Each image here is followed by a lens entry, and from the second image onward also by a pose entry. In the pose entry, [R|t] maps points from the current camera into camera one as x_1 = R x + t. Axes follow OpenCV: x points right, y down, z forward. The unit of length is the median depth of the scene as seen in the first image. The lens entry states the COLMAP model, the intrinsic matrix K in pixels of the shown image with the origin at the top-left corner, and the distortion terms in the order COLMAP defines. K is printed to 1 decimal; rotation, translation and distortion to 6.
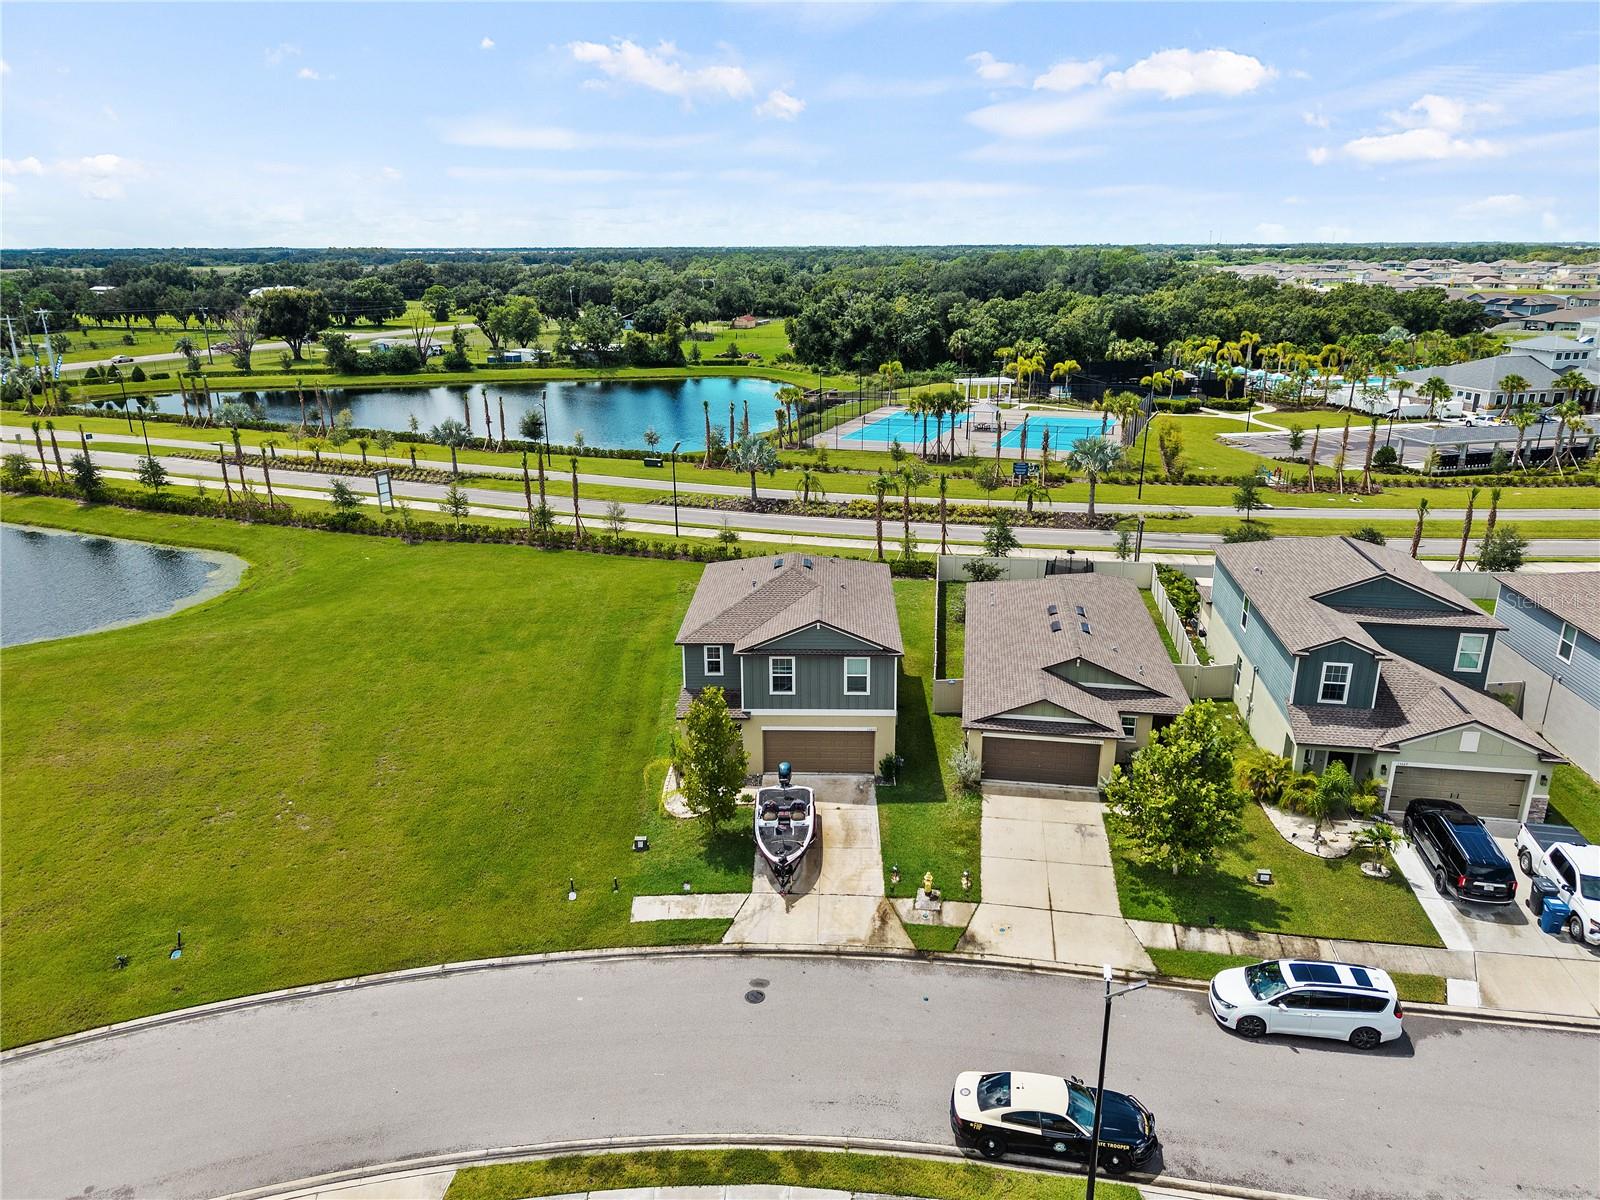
lens RADIAL K [[1070.1, 0, 797.3], [0, 1070.1, 617.1], [0, 0, 1]] dist [0.049037, -0.057051]
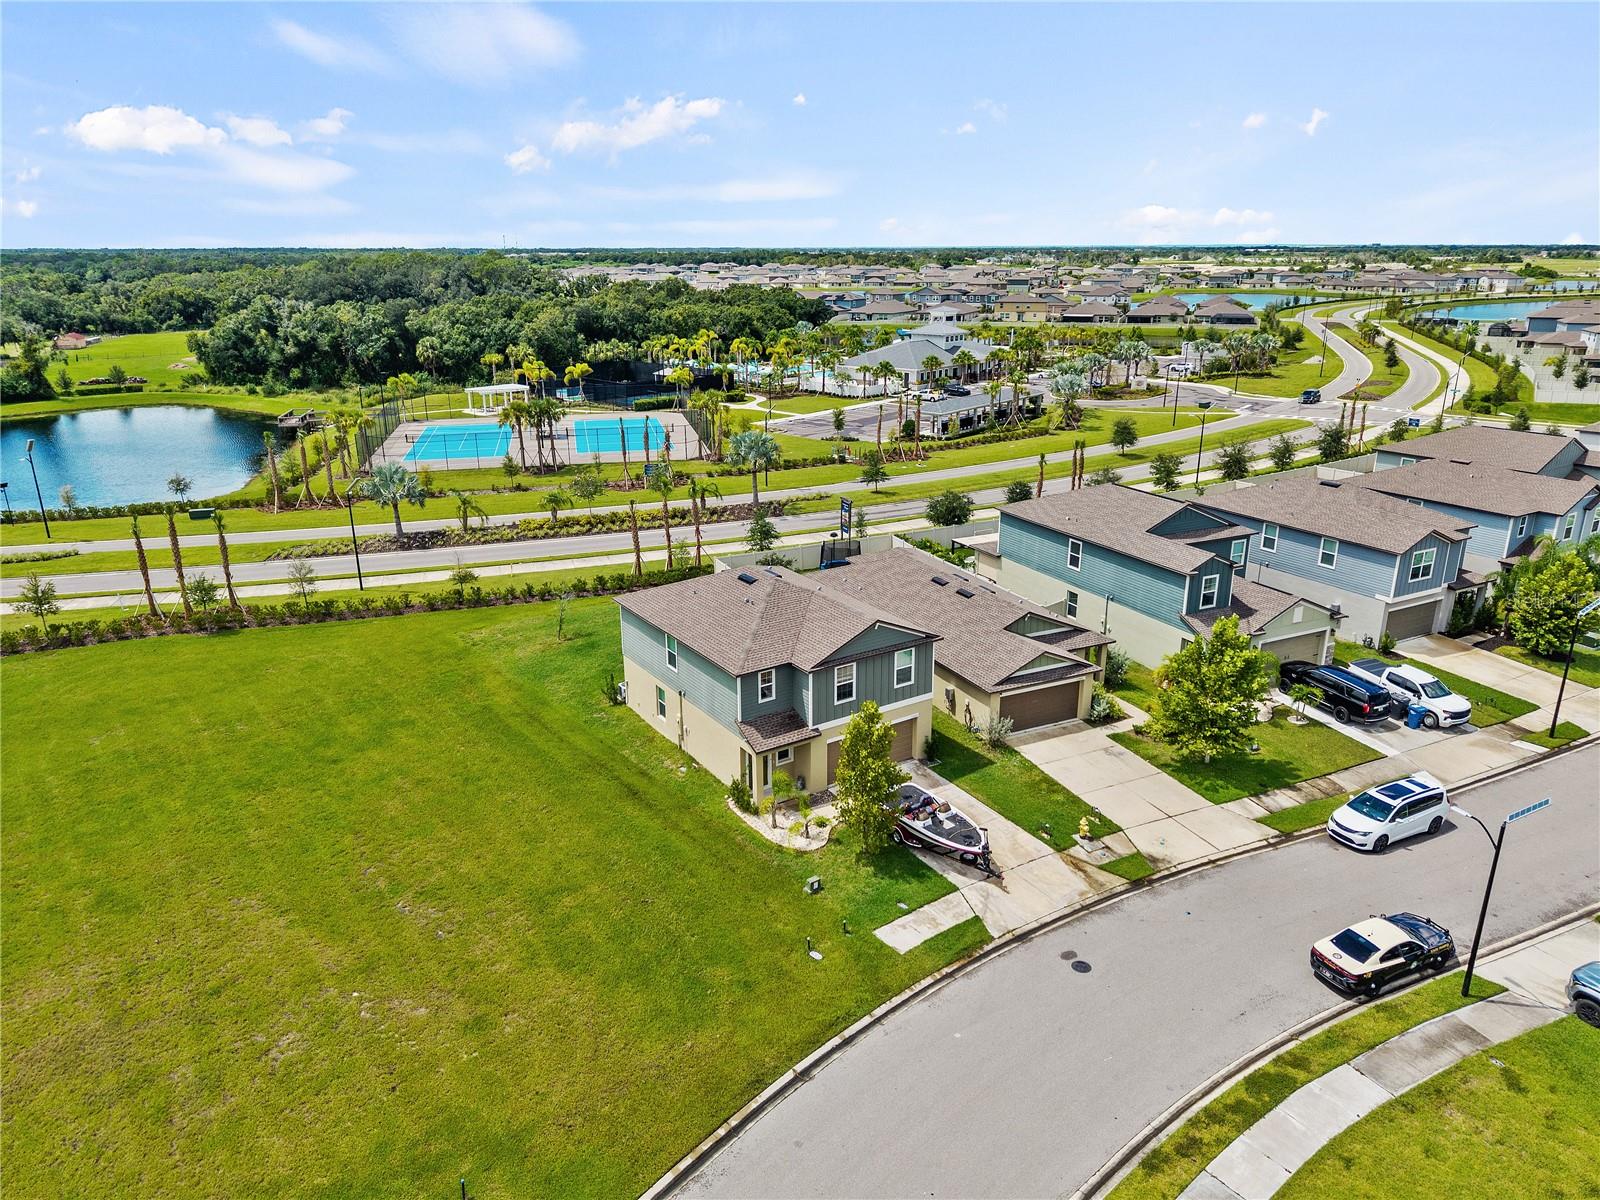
lens RADIAL K [[1070.1, 0, 797.3], [0, 1070.1, 617.1], [0, 0, 1]] dist [0.049037, -0.057051]
pose [[0.816239, -0.186417, 0.546811, -0.565917], [0.188184, 0.980680, 0.053423, -0.065356], [-0.546206, 0.059295, 0.835550, 0.185402]]
